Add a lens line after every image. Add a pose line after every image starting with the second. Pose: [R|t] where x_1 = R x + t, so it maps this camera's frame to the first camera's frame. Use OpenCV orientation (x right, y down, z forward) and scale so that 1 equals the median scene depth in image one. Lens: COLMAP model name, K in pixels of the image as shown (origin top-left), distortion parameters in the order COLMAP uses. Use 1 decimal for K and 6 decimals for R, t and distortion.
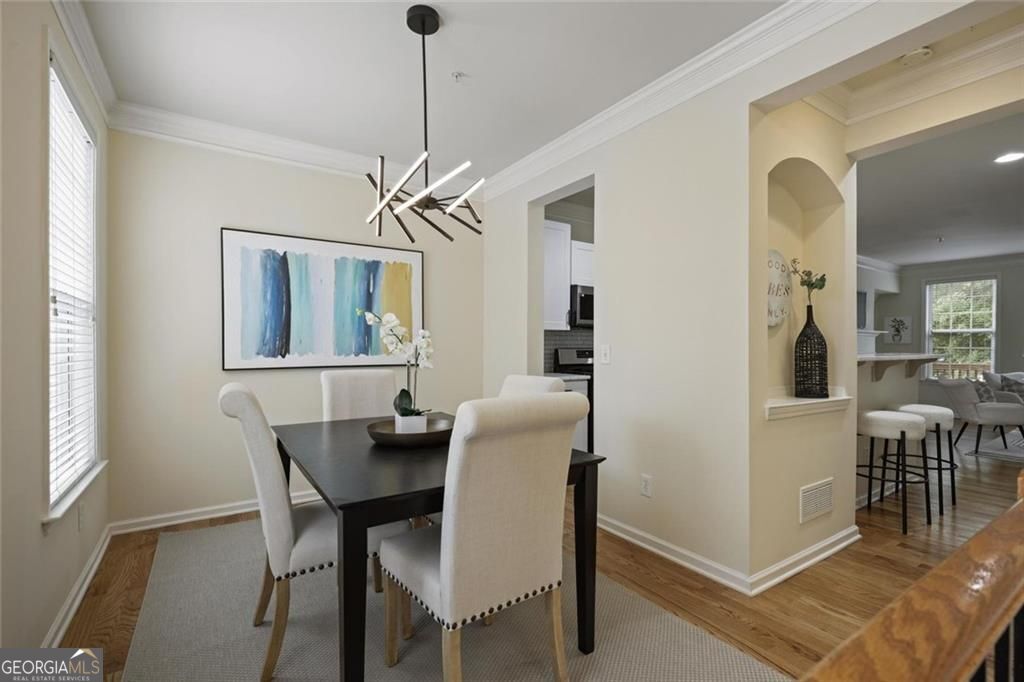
lens RADIAL K [[464.3, 0, 512.0], [0, 464.3, 341.0], [0, 0, 1]] dist [0.002044, -0.000189]
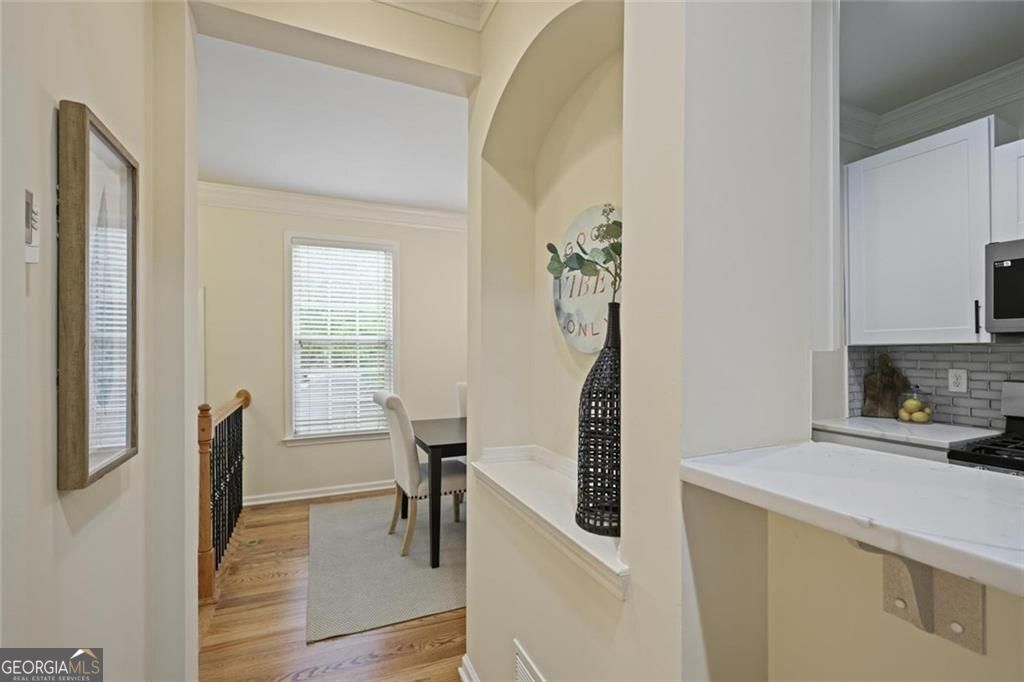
lens RADIAL K [[464.3, 0, 512.0], [0, 464.3, 341.0], [0, 0, 1]] dist [0.002044, -0.000189]
pose [[-0.150195, -0.015833, -0.988530, 1.073029], [0.009230, 0.999806, -0.017416, -0.033761], [0.988613, -0.011740, -0.150019, 0.970765]]
